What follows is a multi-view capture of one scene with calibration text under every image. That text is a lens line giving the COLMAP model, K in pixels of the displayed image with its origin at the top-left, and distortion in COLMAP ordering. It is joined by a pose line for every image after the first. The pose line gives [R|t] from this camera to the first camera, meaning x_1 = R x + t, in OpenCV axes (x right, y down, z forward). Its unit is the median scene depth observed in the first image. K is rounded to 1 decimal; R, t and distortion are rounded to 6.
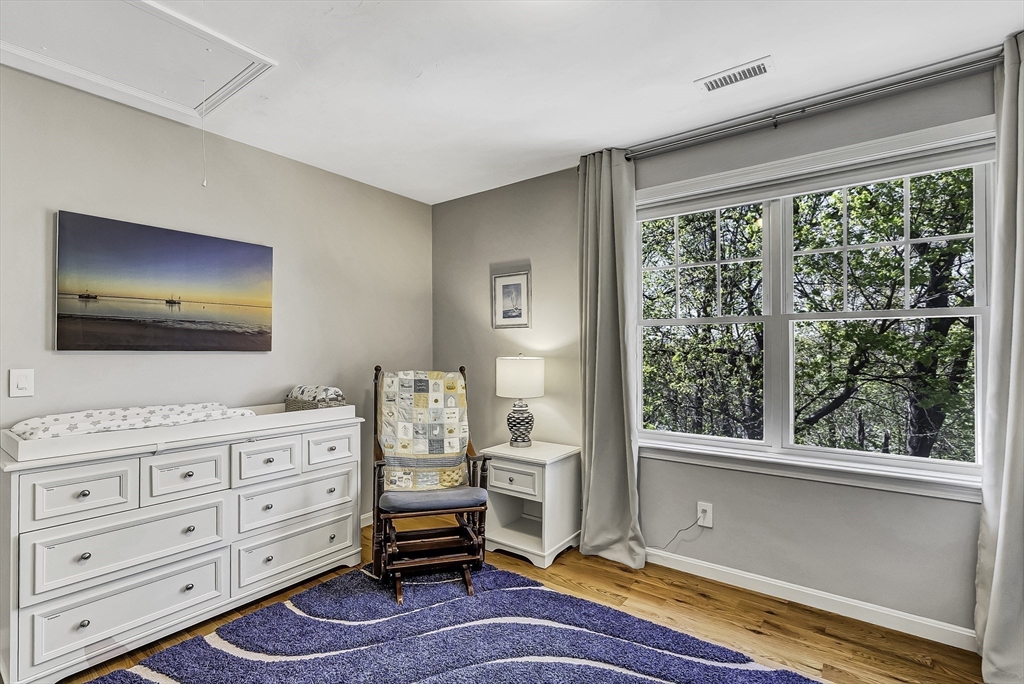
lens RADIAL K [[466.8, 0, 512.0], [0, 466.8, 342.0], [0, 0, 1]] dist [-0.003766, 0.000556]
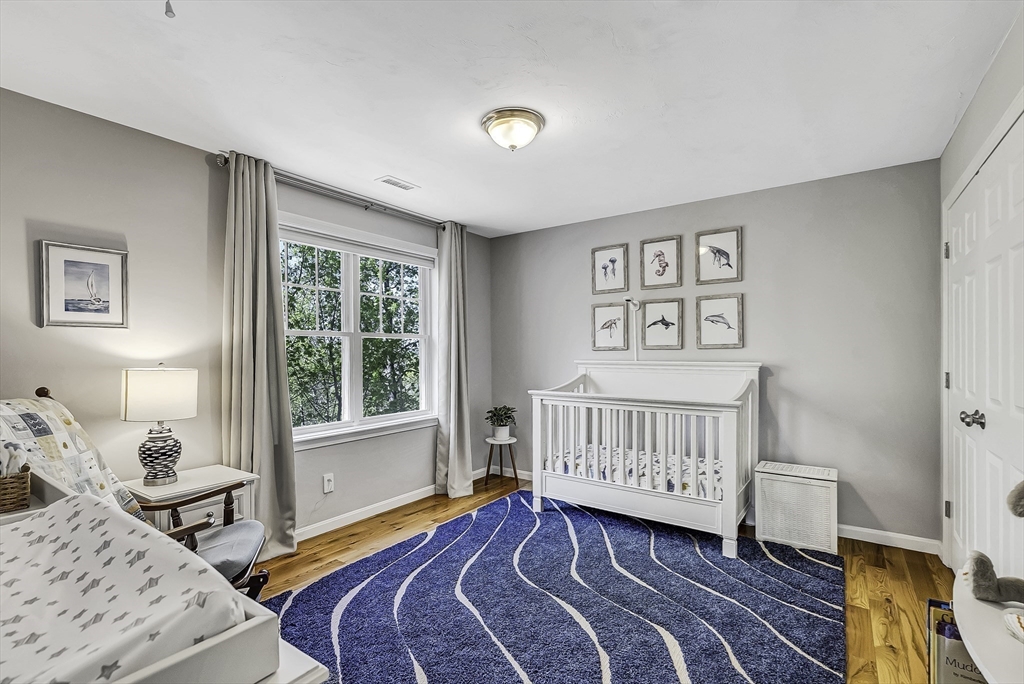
lens RADIAL K [[466.8, 0, 512.0], [0, 466.8, 342.0], [0, 0, 1]] dist [-0.003766, 0.000556]
pose [[-0.017690, 0.022773, 0.999584, -0.830816], [-0.008431, 0.999702, -0.022925, 0.003083], [-0.999808, -0.008833, -0.017493, 0.473115]]
